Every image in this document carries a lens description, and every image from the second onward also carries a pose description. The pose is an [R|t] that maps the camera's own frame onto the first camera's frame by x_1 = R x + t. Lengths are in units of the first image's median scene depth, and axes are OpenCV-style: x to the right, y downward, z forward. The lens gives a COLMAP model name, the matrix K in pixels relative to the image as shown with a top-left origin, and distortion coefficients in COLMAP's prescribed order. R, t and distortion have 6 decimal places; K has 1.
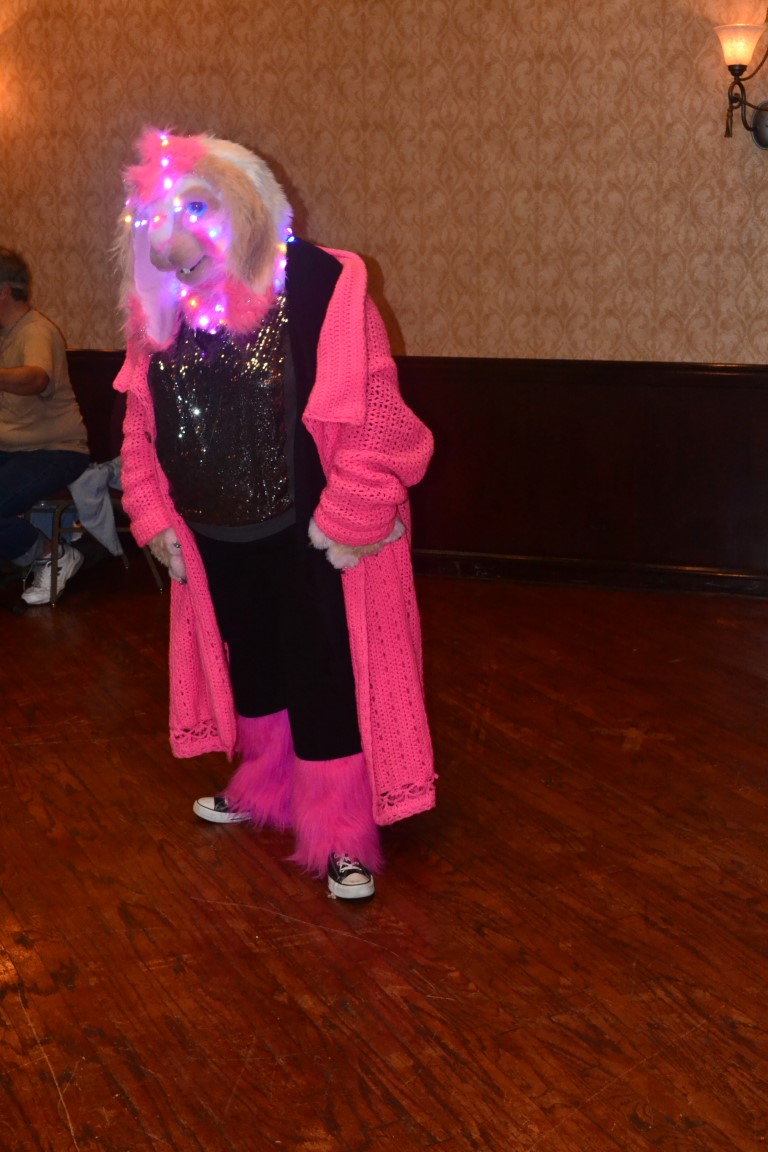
lens RADIAL K [[1526.0, 0, 384.0], [0, 1526.0, 597.6], [0, 0, 1]] dist [-0.014942, -0.010285]
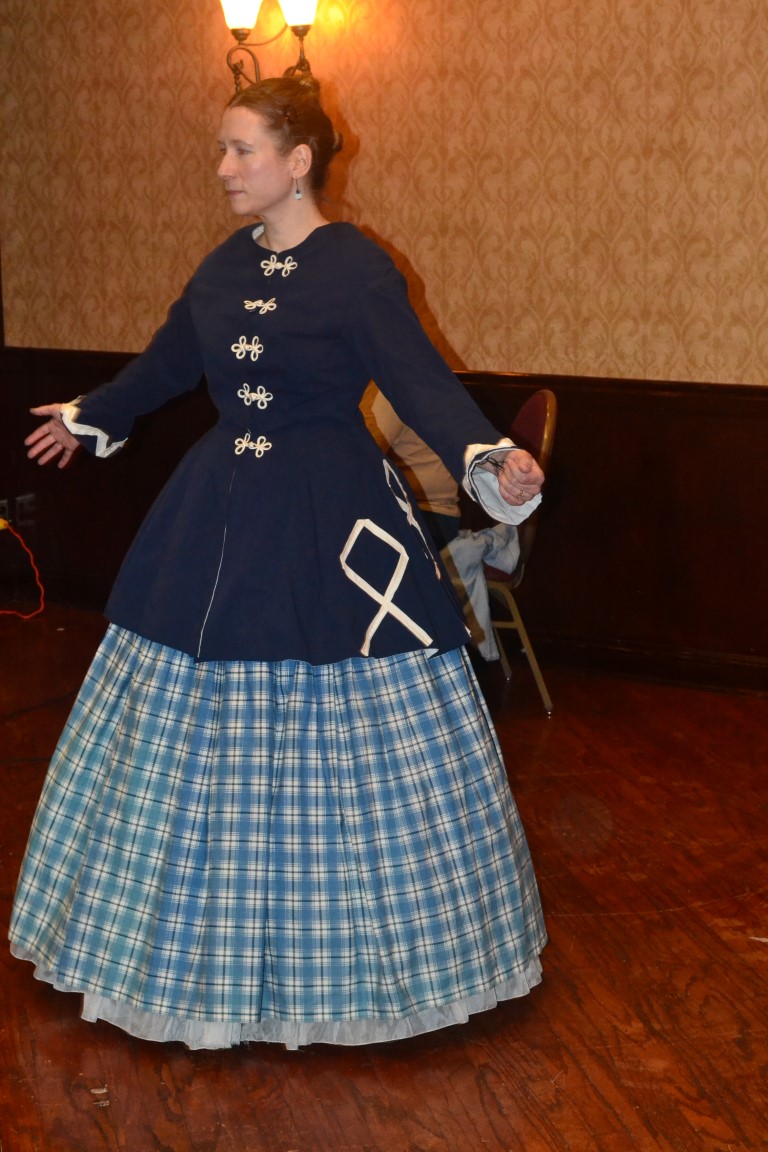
lens RADIAL K [[2236.3, 0, 384.0], [0, 2236.3, 576.0], [0, 0, 1]] dist [-0.004936, 0.011122]
pose [[0.965493, 0.052217, -0.255141, 0.262304], [-0.070796, 0.995424, -0.064178, 0.019322], [0.250622, 0.080027, 0.964772, -0.082962]]
